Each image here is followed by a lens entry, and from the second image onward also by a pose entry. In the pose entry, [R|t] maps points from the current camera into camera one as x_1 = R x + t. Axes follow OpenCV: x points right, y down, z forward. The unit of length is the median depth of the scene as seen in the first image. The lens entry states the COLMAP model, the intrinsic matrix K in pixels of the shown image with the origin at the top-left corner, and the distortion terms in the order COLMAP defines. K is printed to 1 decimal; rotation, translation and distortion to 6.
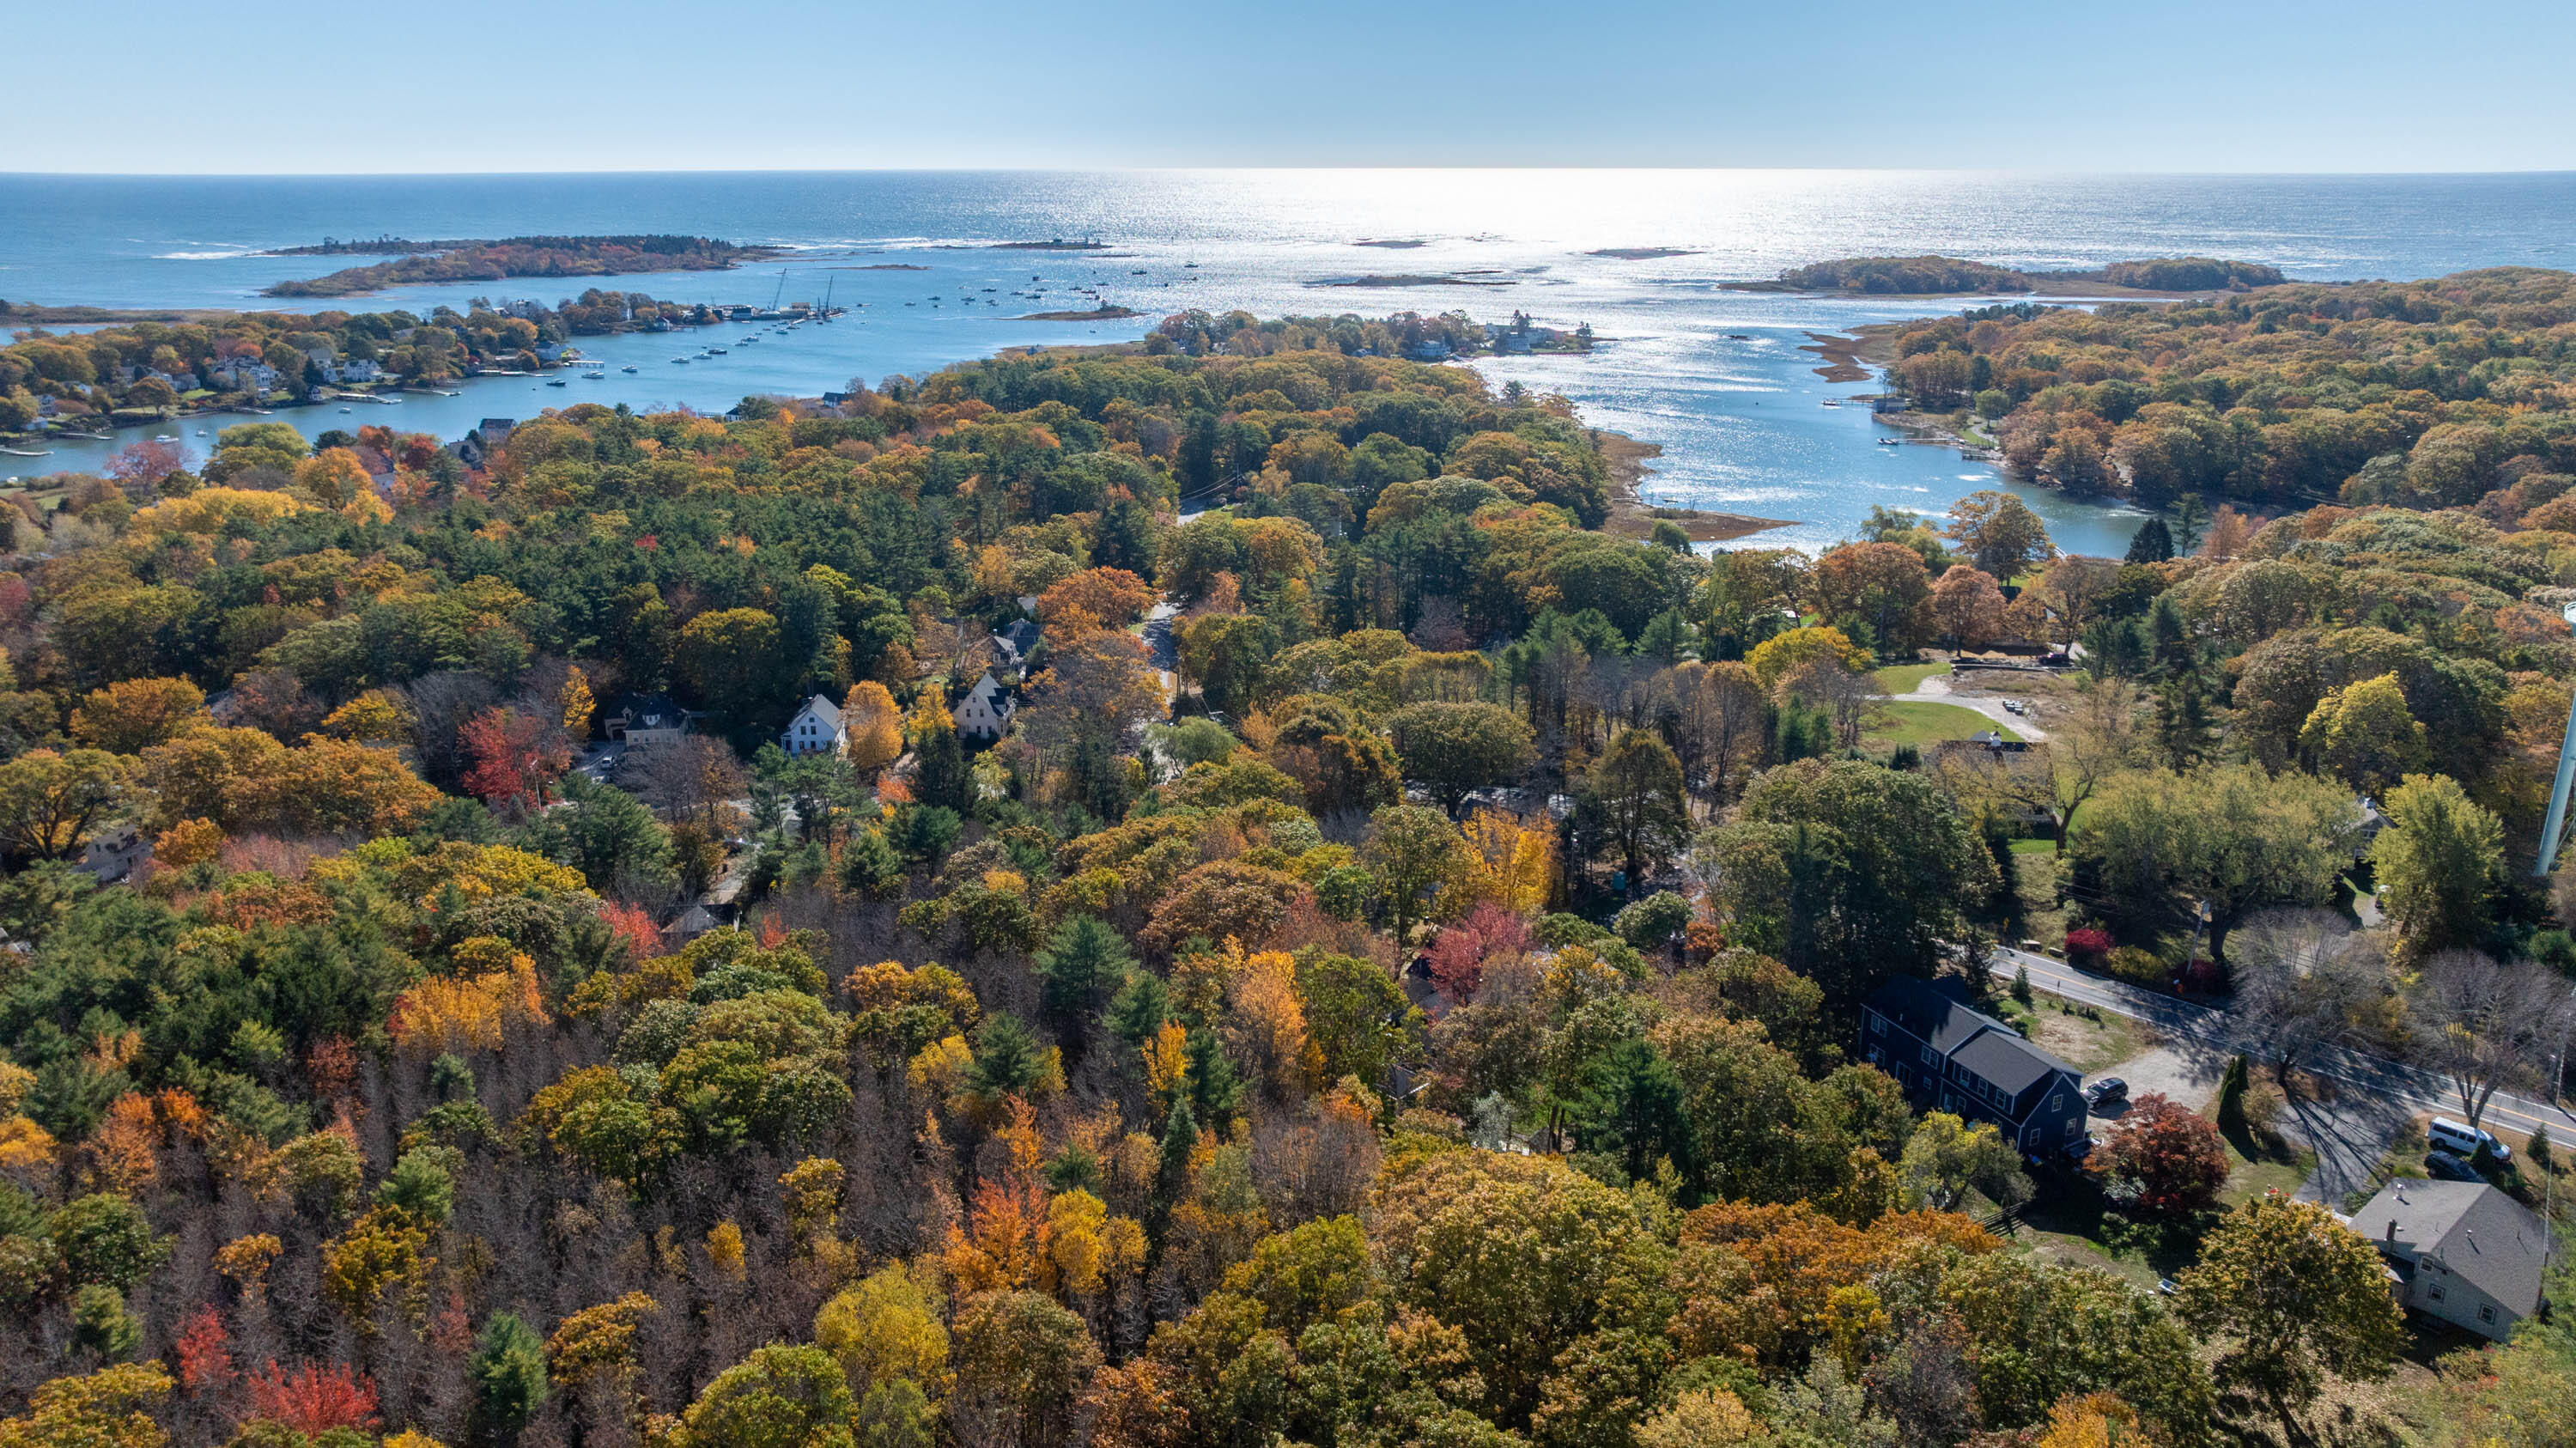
lens RADIAL K [[1819.2, 0, 1288.0], [0, 1819.2, 724.0], [0, 0, 1]] dist [-0.063894, 0.072874]
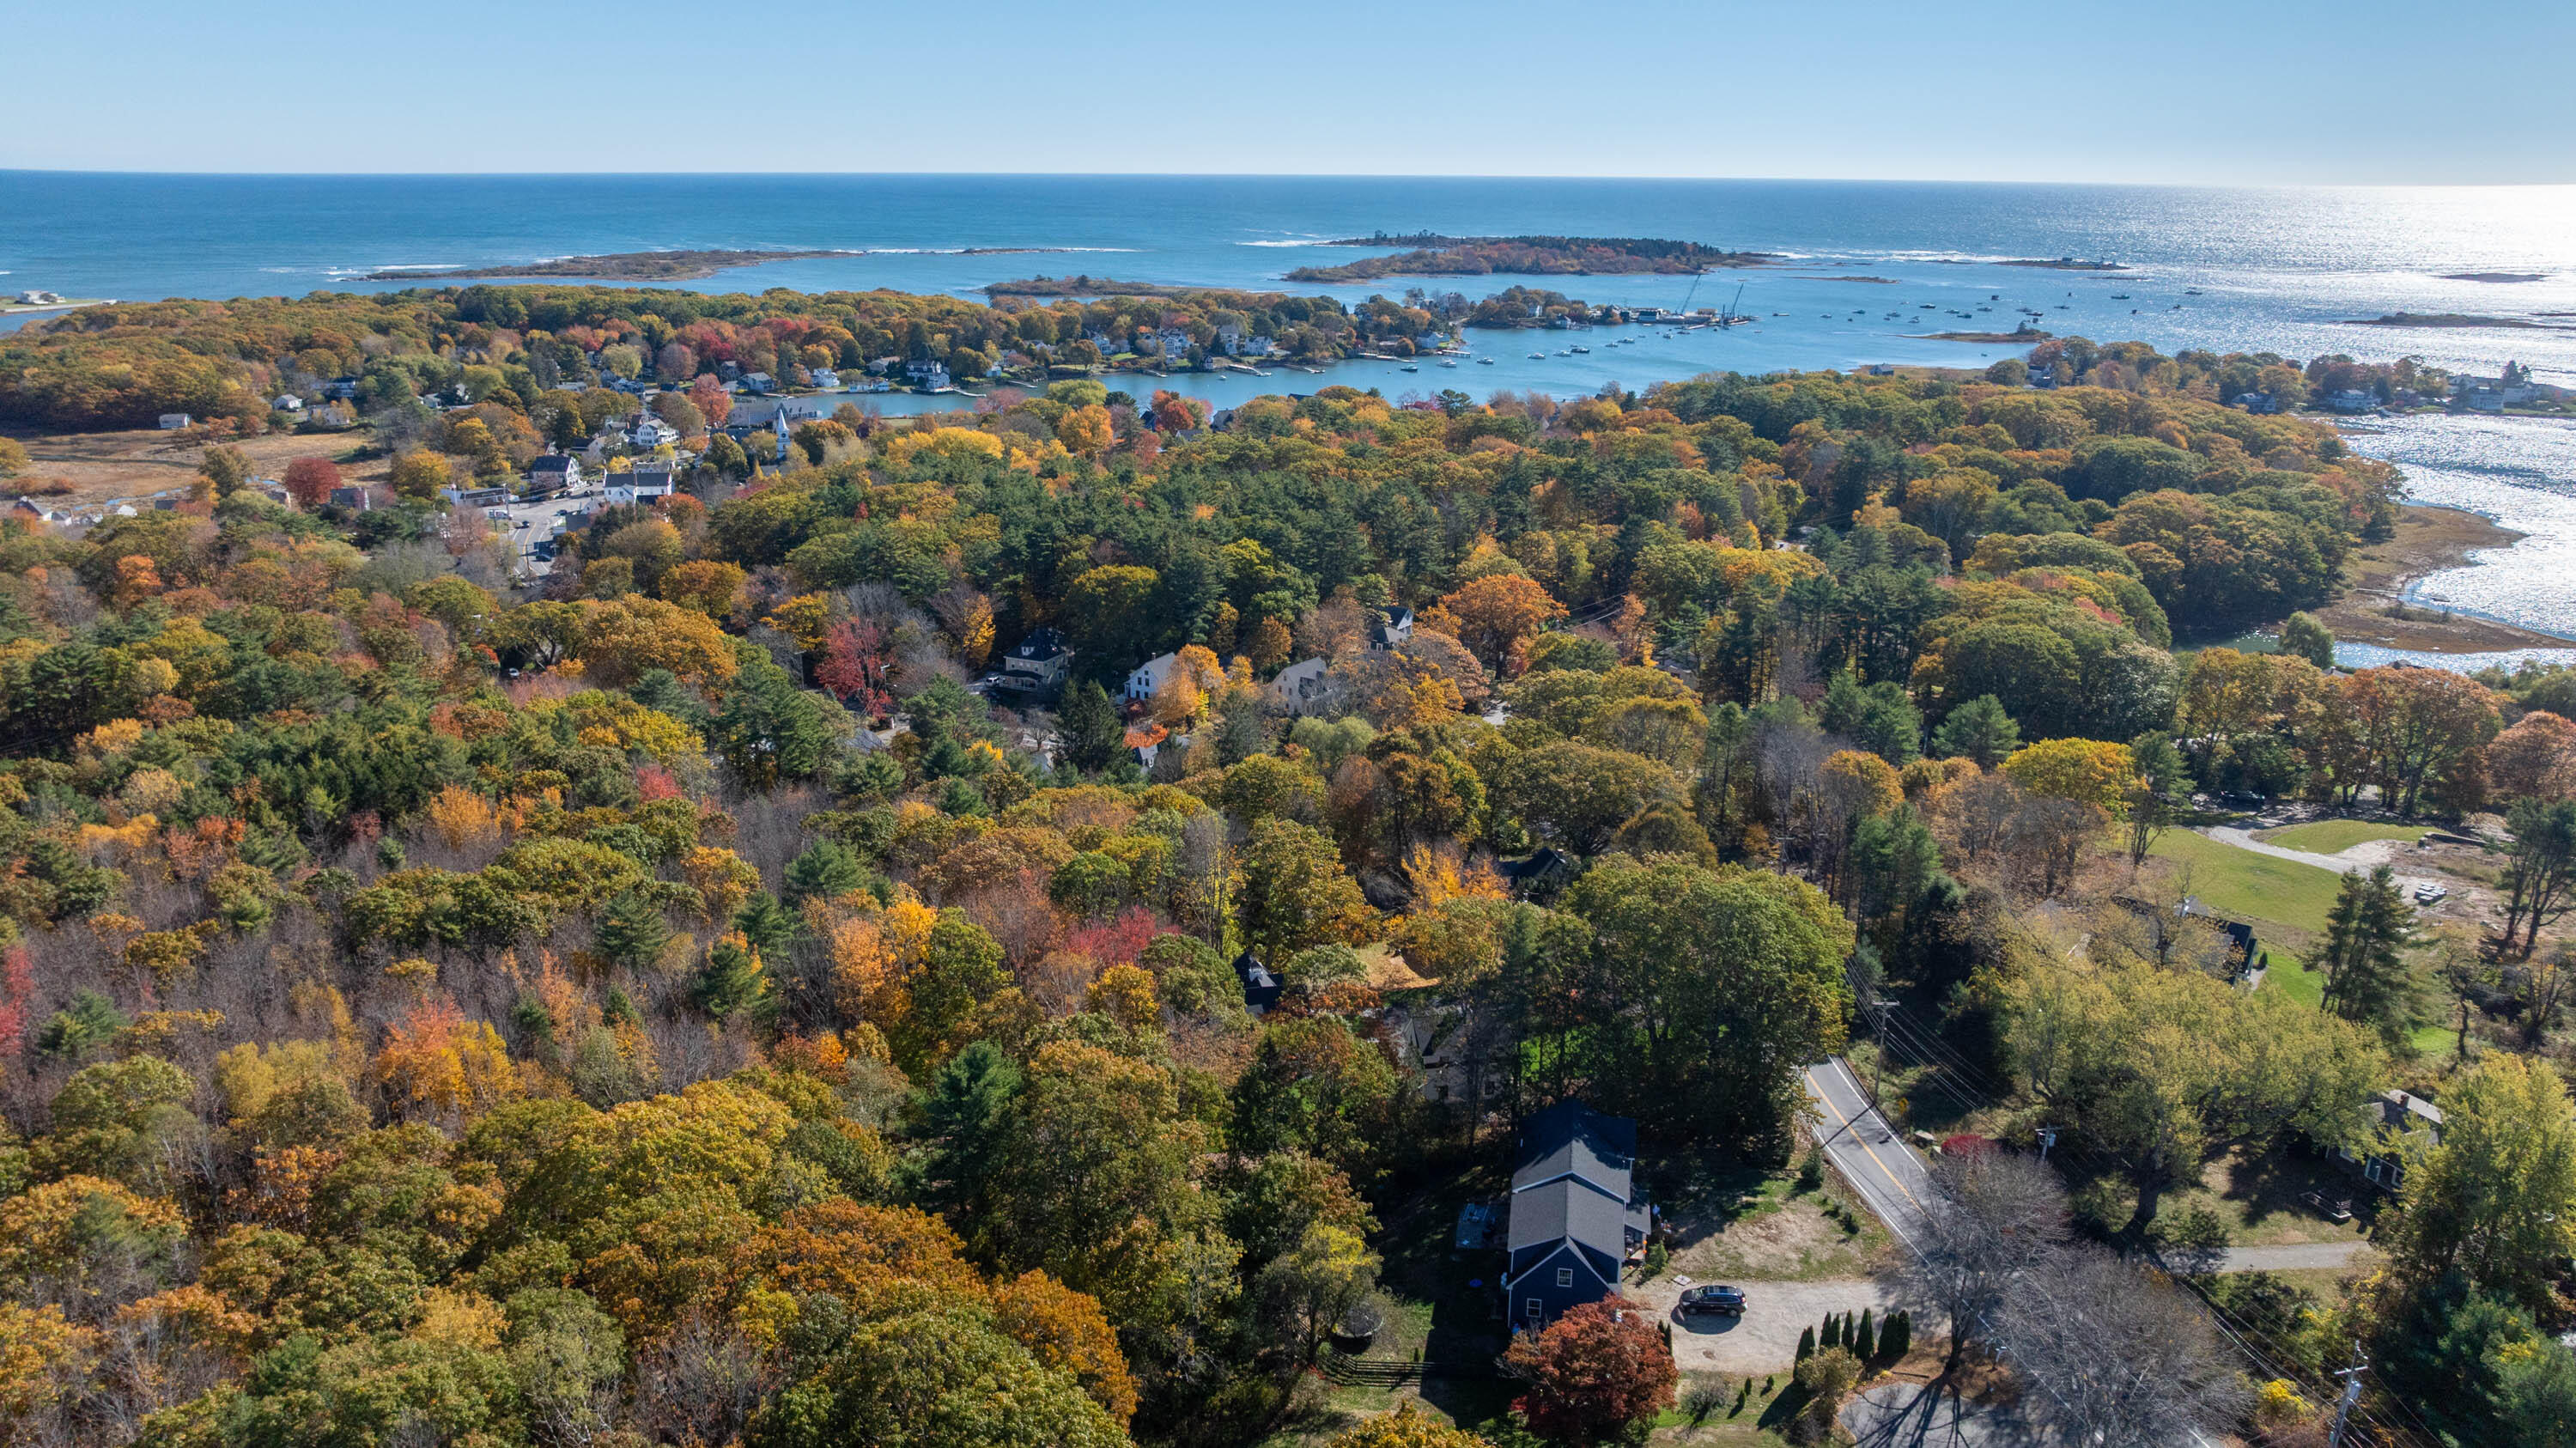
lens RADIAL K [[1812.1, 0, 1288.0], [0, 1812.1, 724.0], [0, 0, 1]] dist [-0.016994, 0.004153]
pose [[0.841059, 0.163572, -0.515620, 0.099390], [-0.166240, 0.985217, 0.041378, -0.007992], [0.514766, 0.050915, 0.855817, 0.027548]]
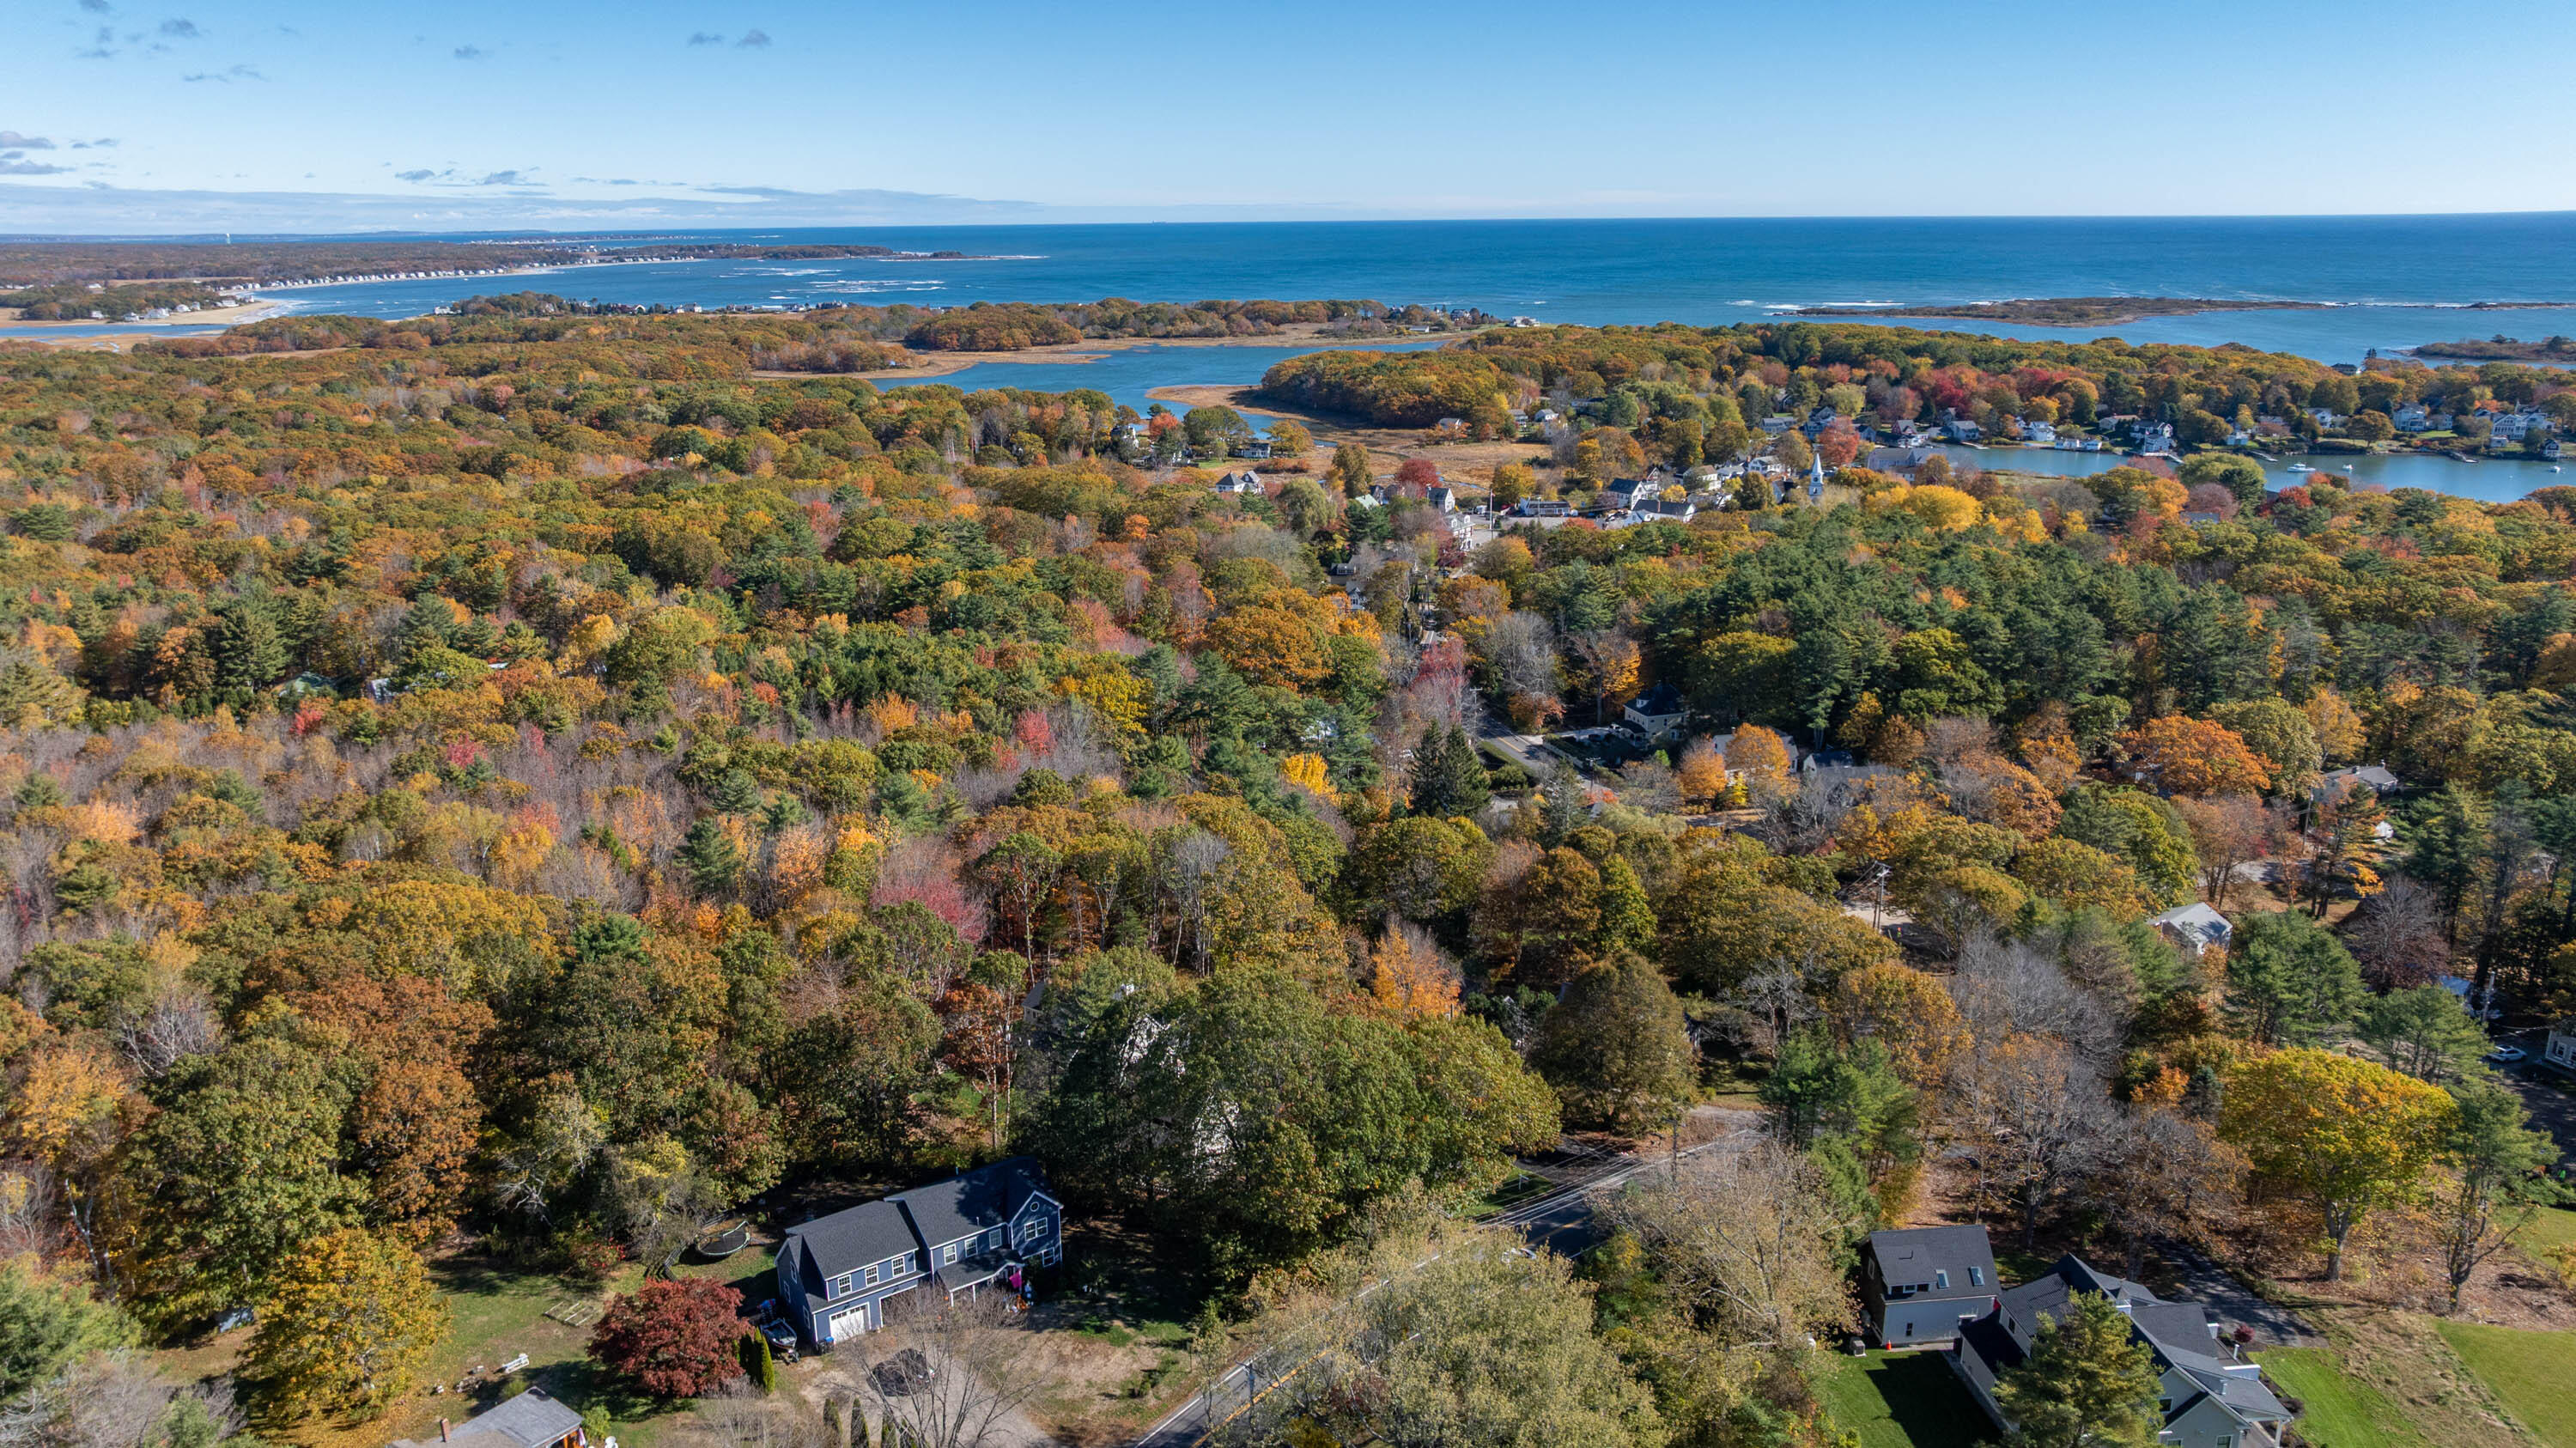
lens RADIAL K [[1812.1, 0, 1288.0], [0, 1812.1, 724.0], [0, 0, 1]] dist [-0.016994, 0.004153]
pose [[0.191958, 0.264824, -0.944997, 0.173035], [-0.283576, 0.936798, 0.204924, -0.040611], [0.939541, 0.228642, 0.254924, 0.131169]]
